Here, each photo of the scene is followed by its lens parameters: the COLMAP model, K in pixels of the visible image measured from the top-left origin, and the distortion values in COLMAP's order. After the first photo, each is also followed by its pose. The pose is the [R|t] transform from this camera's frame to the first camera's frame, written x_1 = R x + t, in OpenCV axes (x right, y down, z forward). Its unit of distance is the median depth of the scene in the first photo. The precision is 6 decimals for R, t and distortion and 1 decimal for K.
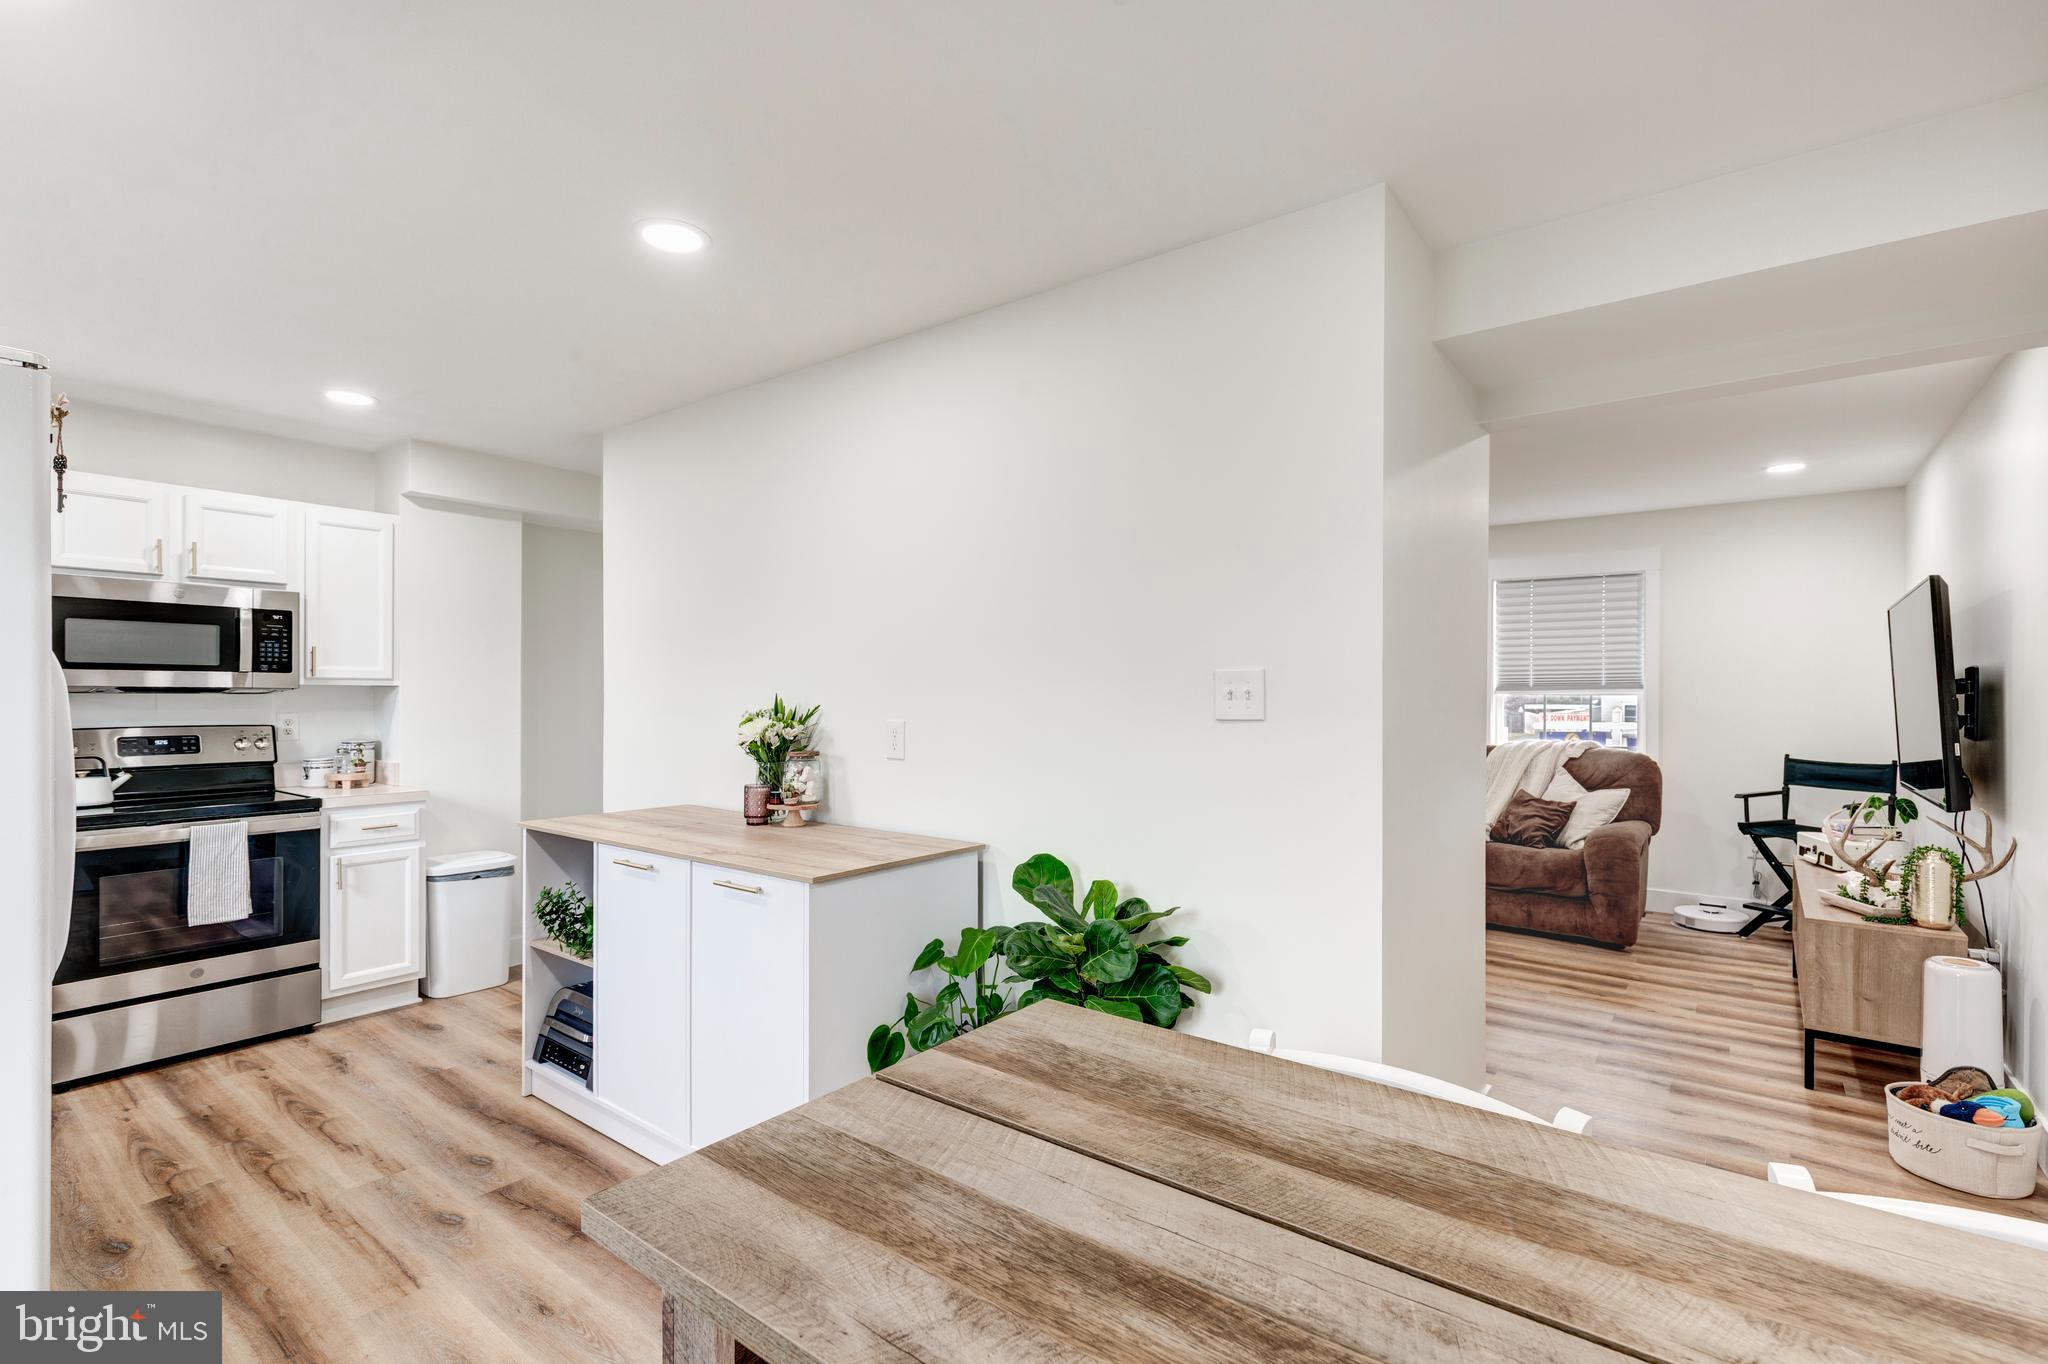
lens RADIAL K [[938.2, 0, 1010.3], [0, 938.2, 693.0], [0, 0, 1]] dist [0.001887, -0.000161]
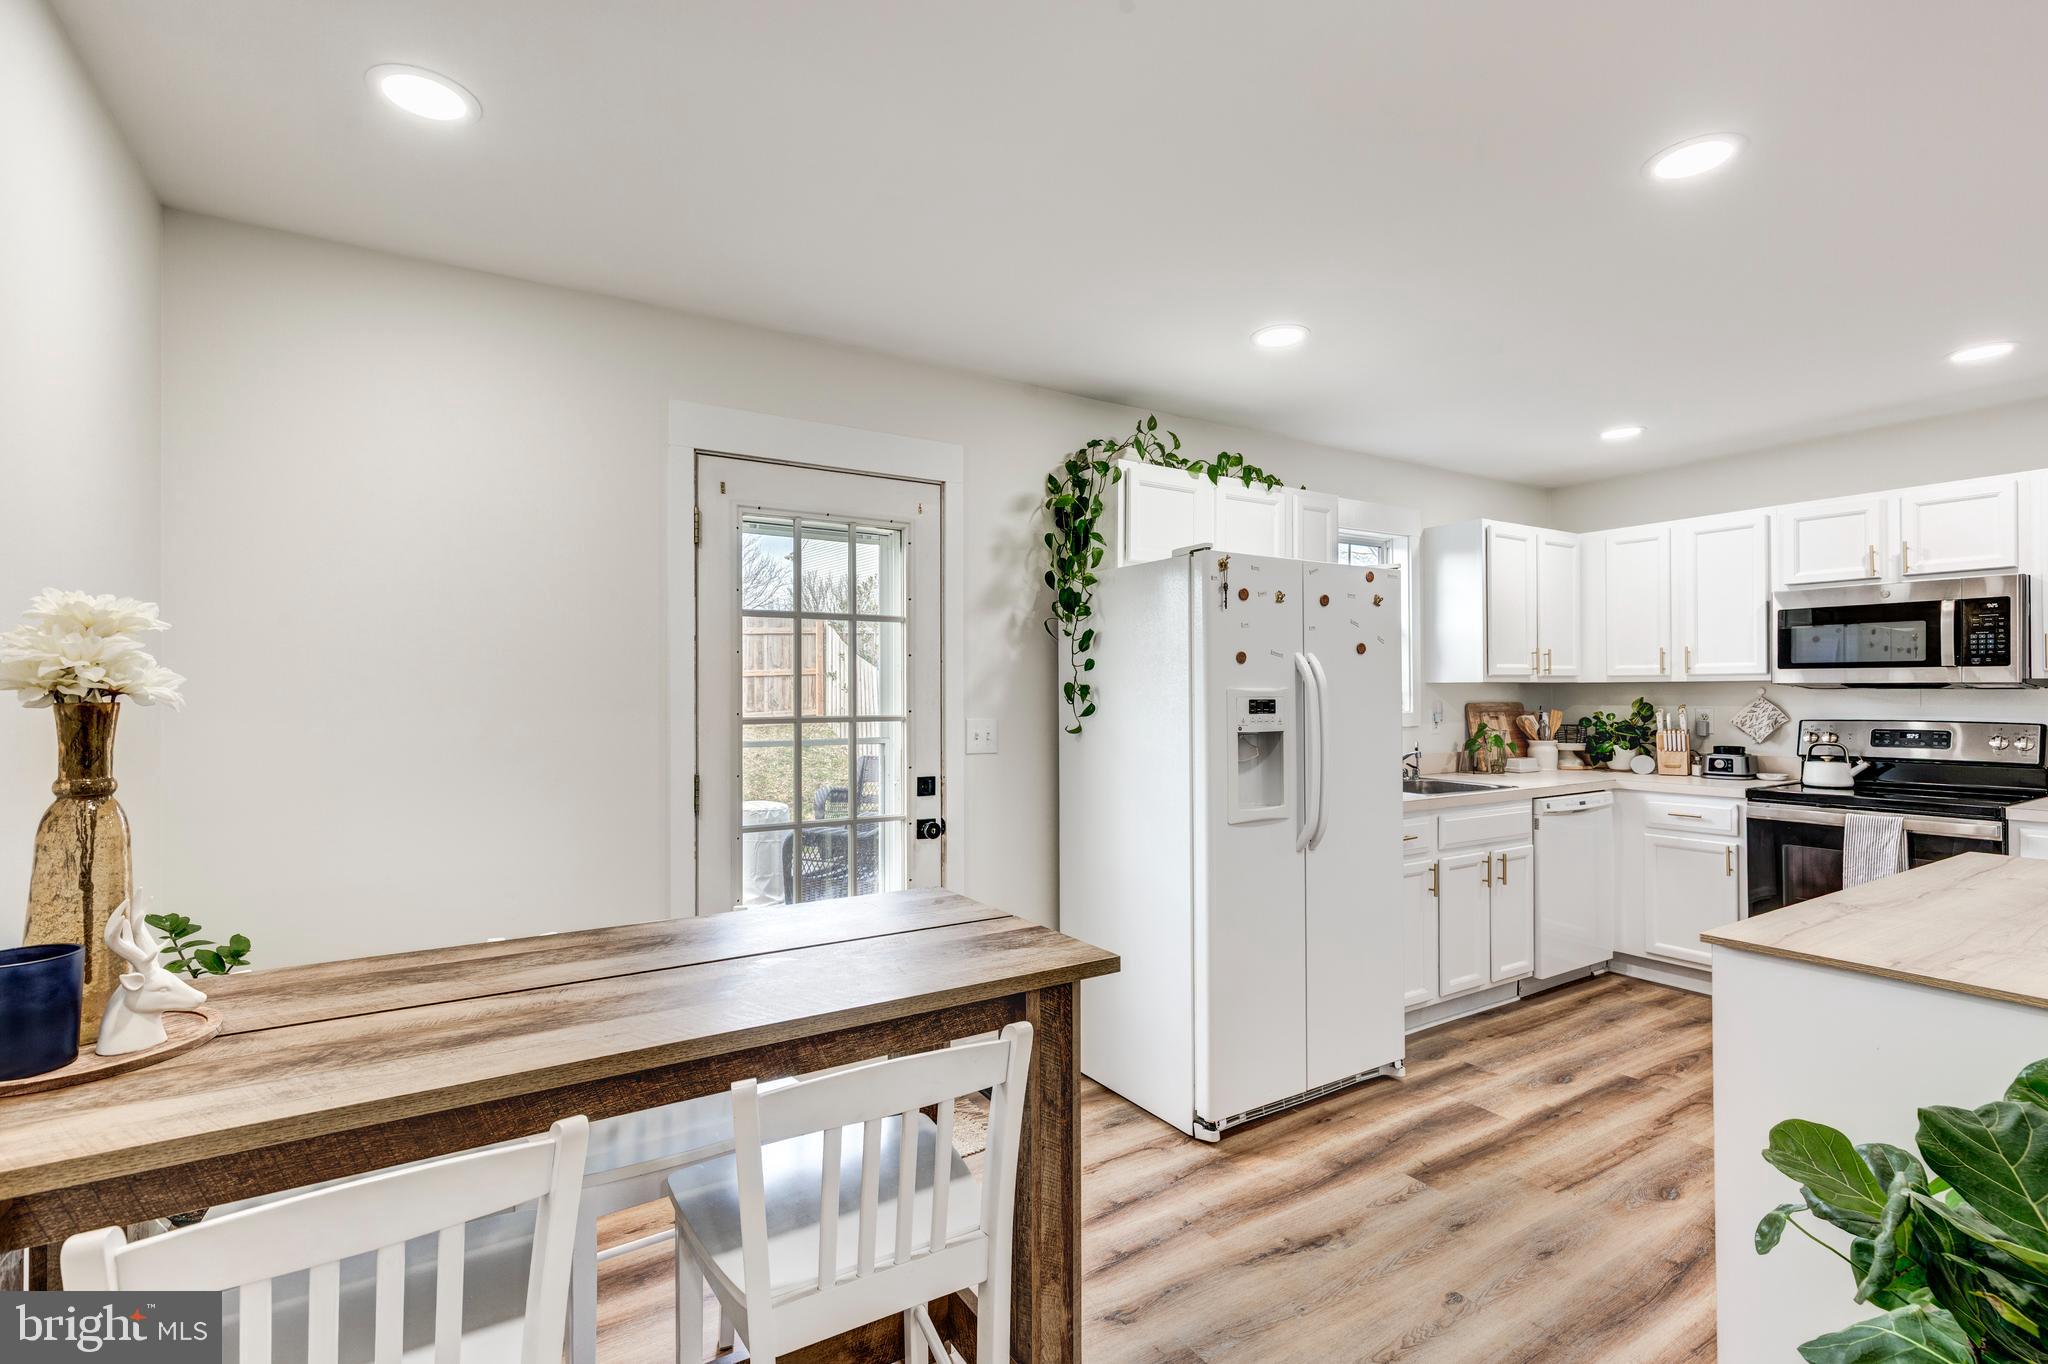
lens RADIAL K [[940.7, 0, 1049.0], [0, 940.7, 683.3], [0, 0, 1]] dist [0.004508, -0.000365]
pose [[-0.323775, -0.008902, -0.946092, 0.391733], [0.003012, 0.999941, -0.010440, 0.002200], [0.946129, -0.006230, -0.323729, 0.435761]]
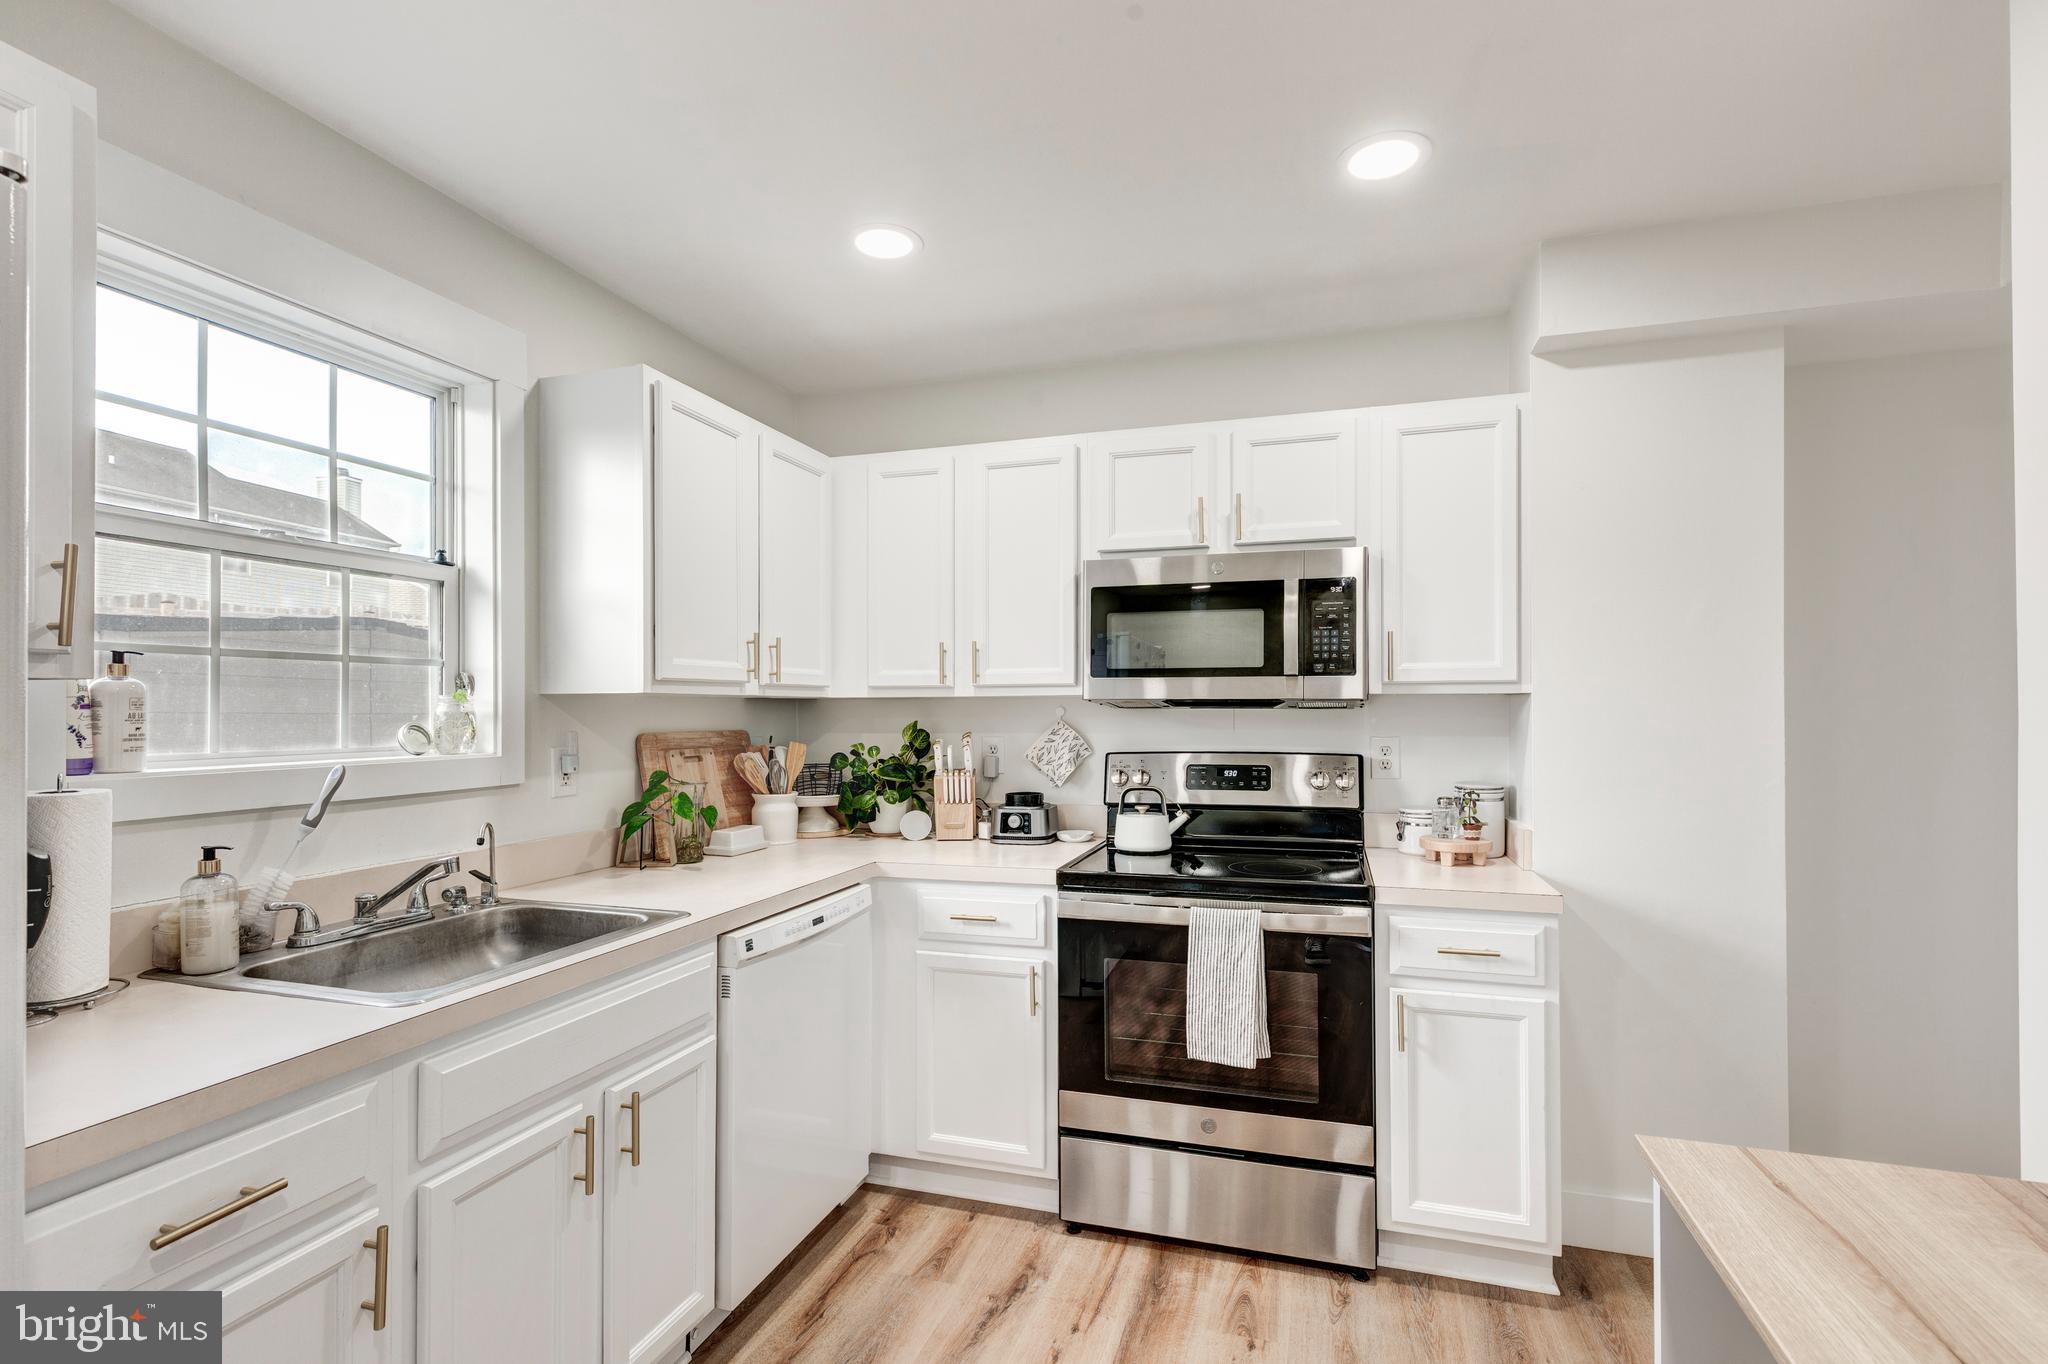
lens RADIAL K [[927.6, 0, 1023.5], [0, 927.6, 705.2], [0, 0, 1]] dist [0.002593, -0.000067]
pose [[0.334931, -0.008101, -0.942208, -0.257541], [0.004315, 0.999966, -0.007064, 0.002470], [0.942233, -0.001700, 0.334955, 0.594254]]
